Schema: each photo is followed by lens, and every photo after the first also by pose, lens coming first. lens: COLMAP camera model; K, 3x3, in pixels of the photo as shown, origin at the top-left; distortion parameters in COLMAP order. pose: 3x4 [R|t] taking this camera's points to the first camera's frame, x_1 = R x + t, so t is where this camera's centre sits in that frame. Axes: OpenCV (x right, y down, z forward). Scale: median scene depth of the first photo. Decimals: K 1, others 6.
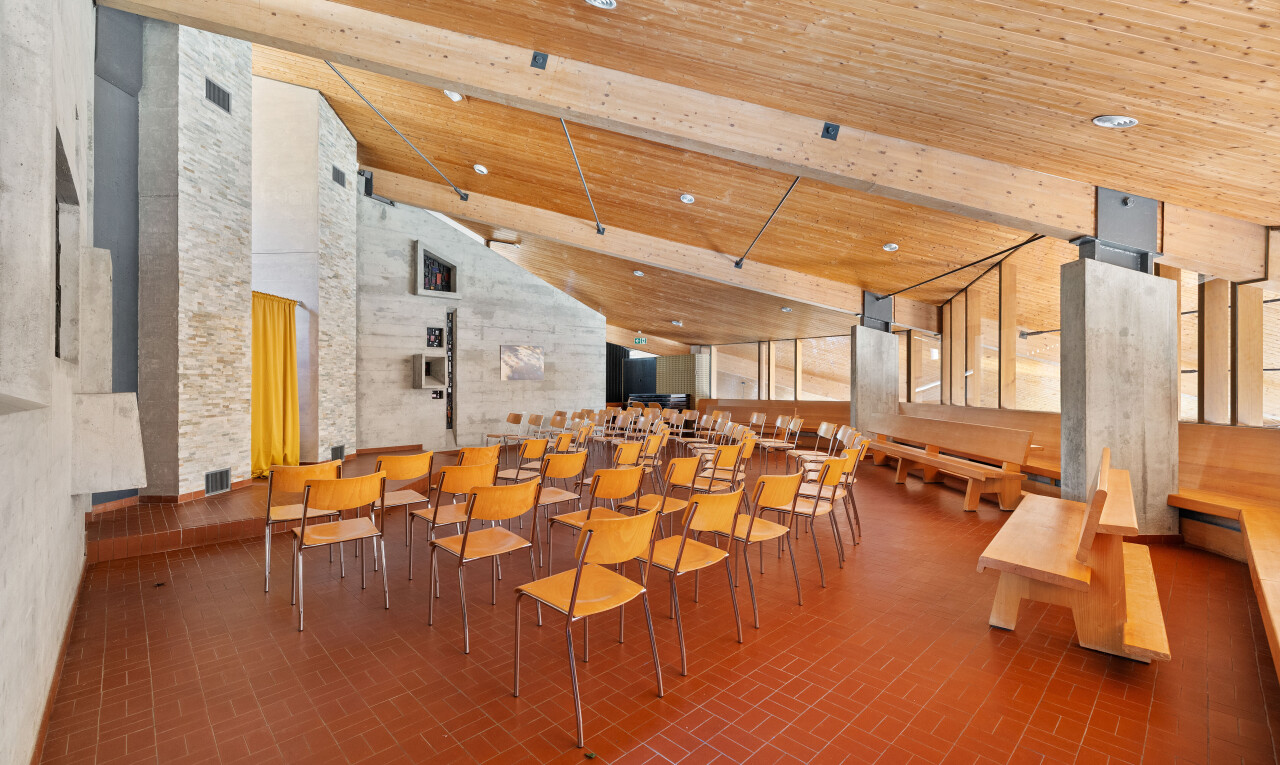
lens RADIAL K [[540.6, 0, 638.7], [0, 540.6, 393.4], [0, 0, 1]] dist [0.000226, 0.000014]
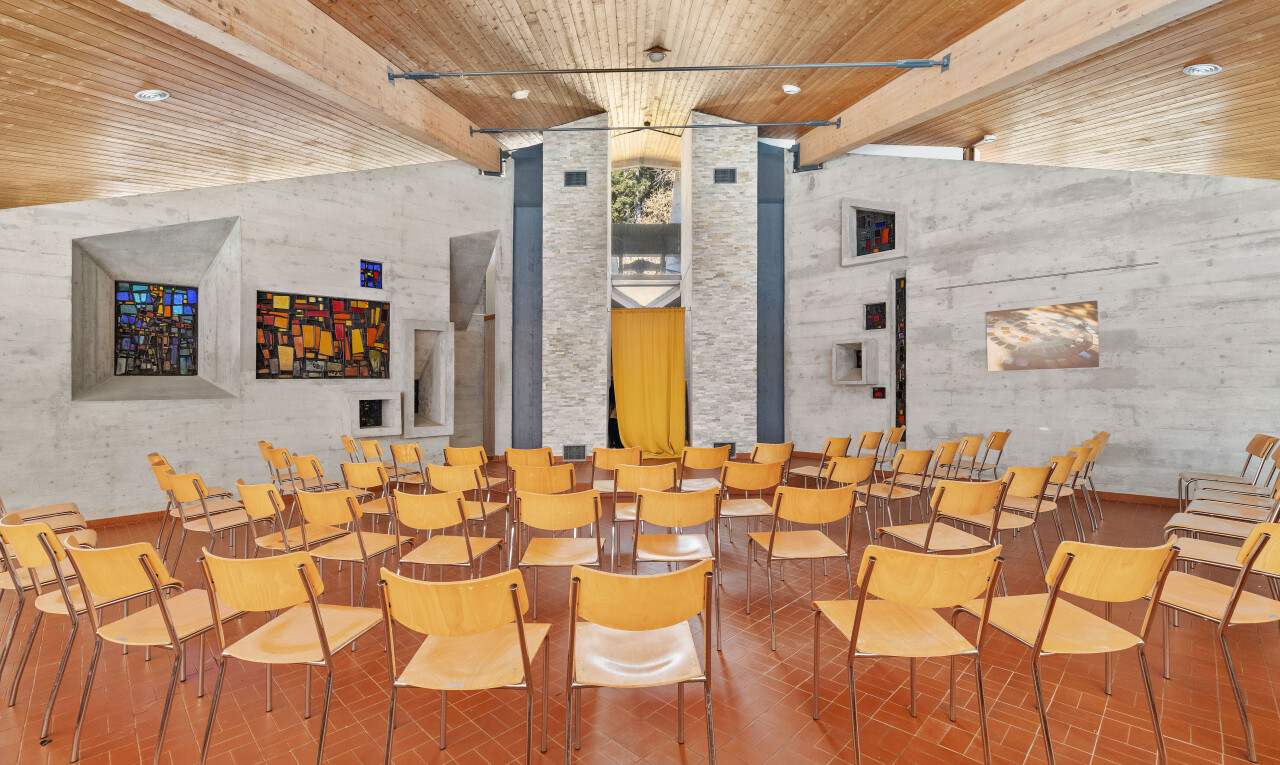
lens RADIAL K [[549.5, 0, 597.8], [0, 549.5, 377.7], [0, 0, 1]] dist [0.001071, 0.000292]
pose [[0.009775, -0.005517, -0.999937, 0.404350], [-0.000656, 0.999985, -0.005524, -0.014874], [0.999952, 0.000710, 0.009771, 0.648192]]
